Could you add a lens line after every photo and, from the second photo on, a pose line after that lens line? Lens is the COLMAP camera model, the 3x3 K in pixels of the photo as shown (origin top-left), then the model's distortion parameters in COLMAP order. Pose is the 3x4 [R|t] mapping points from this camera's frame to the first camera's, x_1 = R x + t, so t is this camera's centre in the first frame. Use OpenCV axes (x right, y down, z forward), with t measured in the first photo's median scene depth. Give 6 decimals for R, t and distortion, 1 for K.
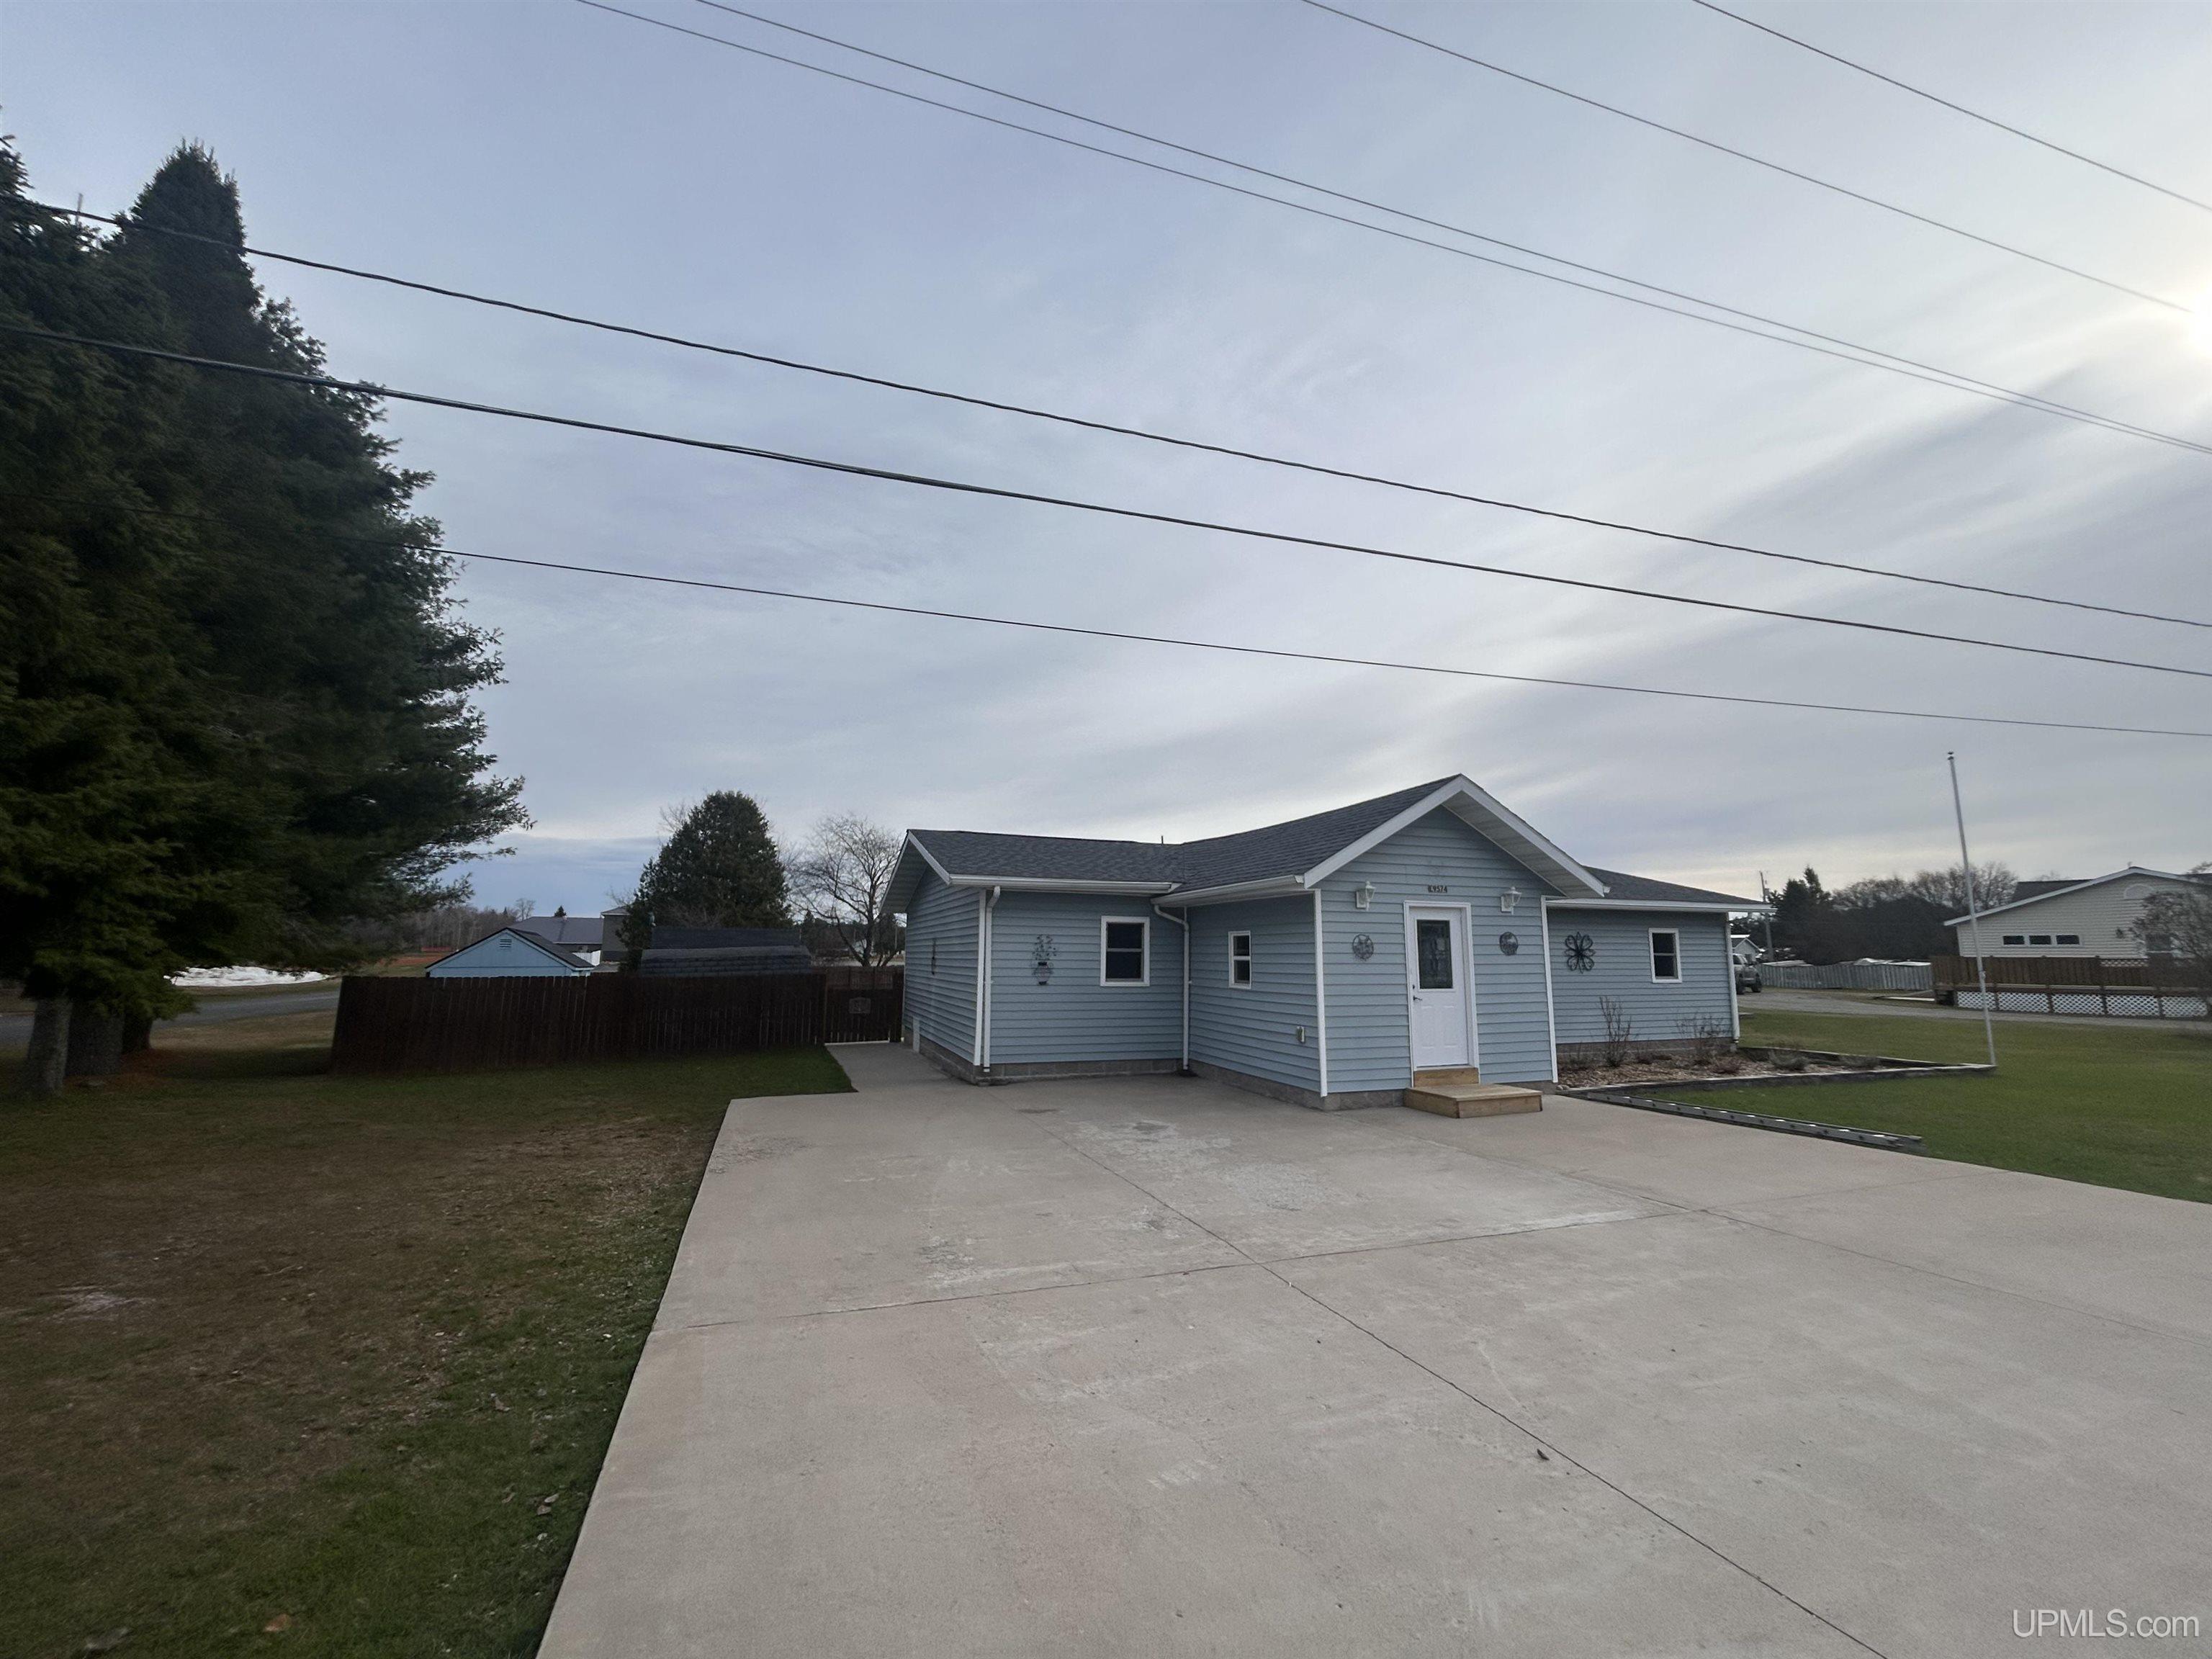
lens RADIAL K [[913.1, 0, 1106.0], [0, 913.1, 829.5], [0, 0, 1]] dist [0.006370, -0.000124]
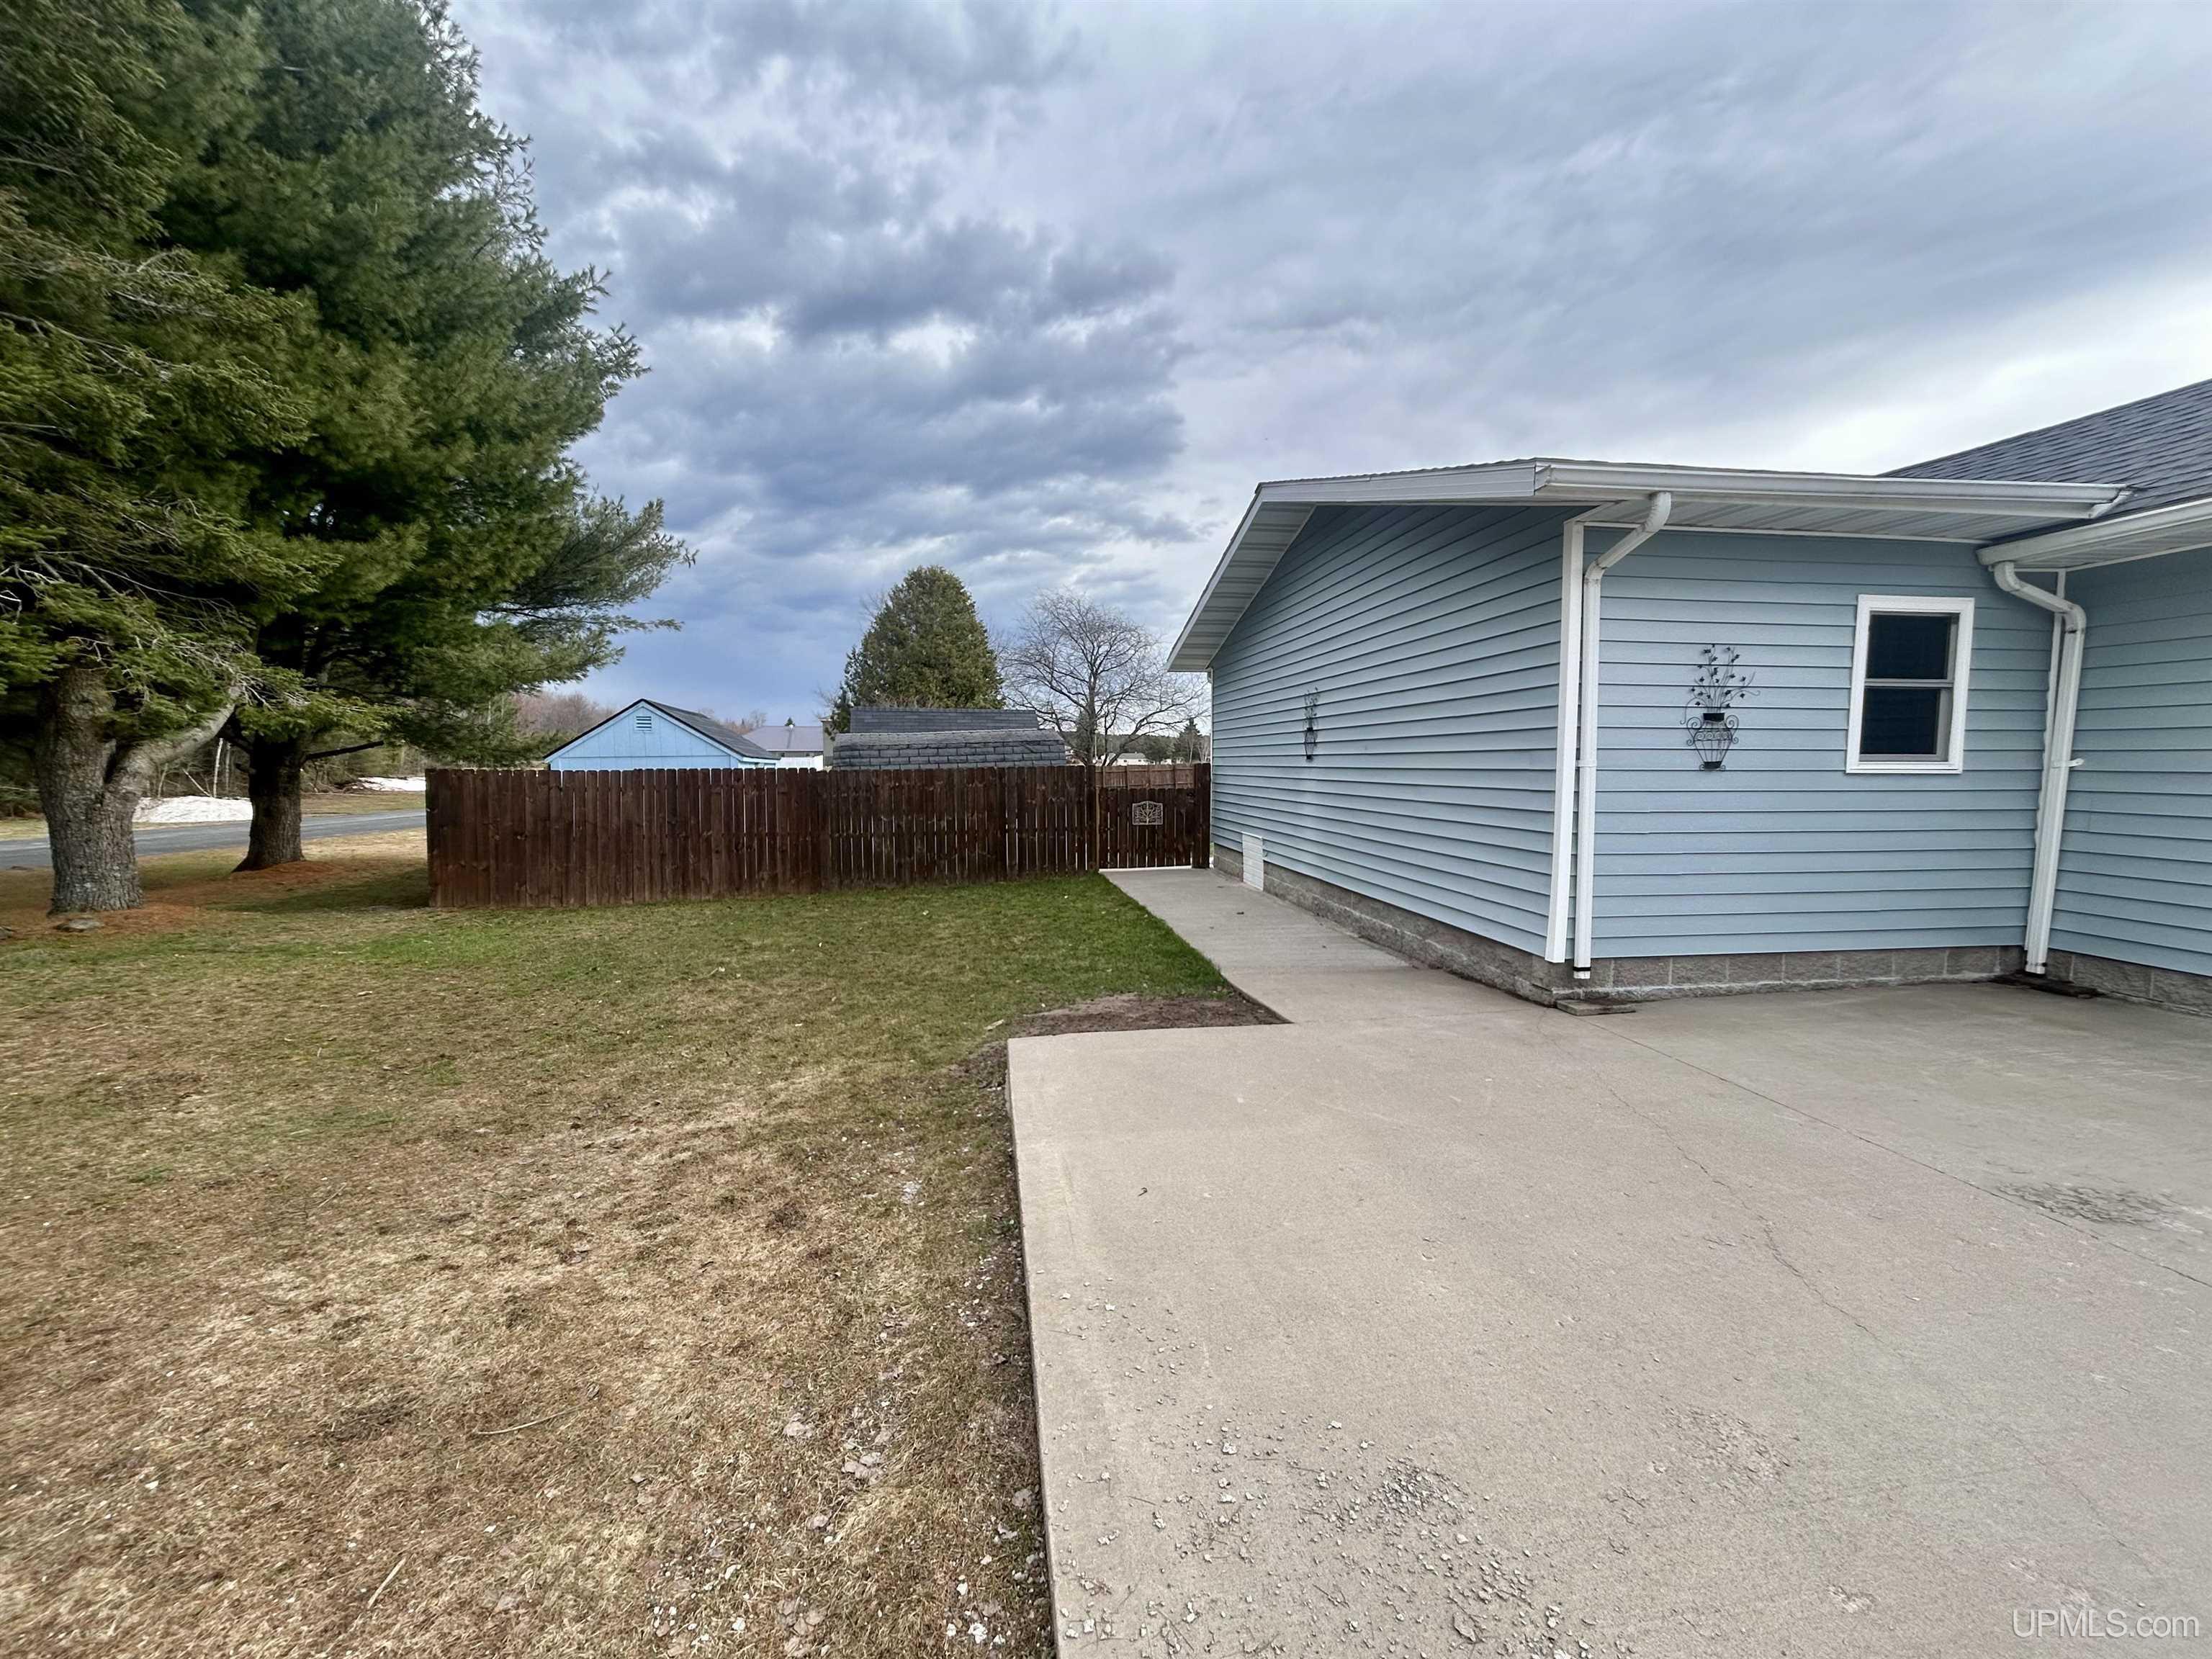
lens RADIAL K [[892.1, 0, 1106.0], [0, 892.1, 829.5], [0, 0, 1]] dist [-0.002568, -0.000418]
pose [[0.979286, 0.007944, -0.202324, -0.242129], [0.034938, 0.977613, 0.207492, 0.101676], [0.199442, -0.210263, 0.957085, 0.546110]]
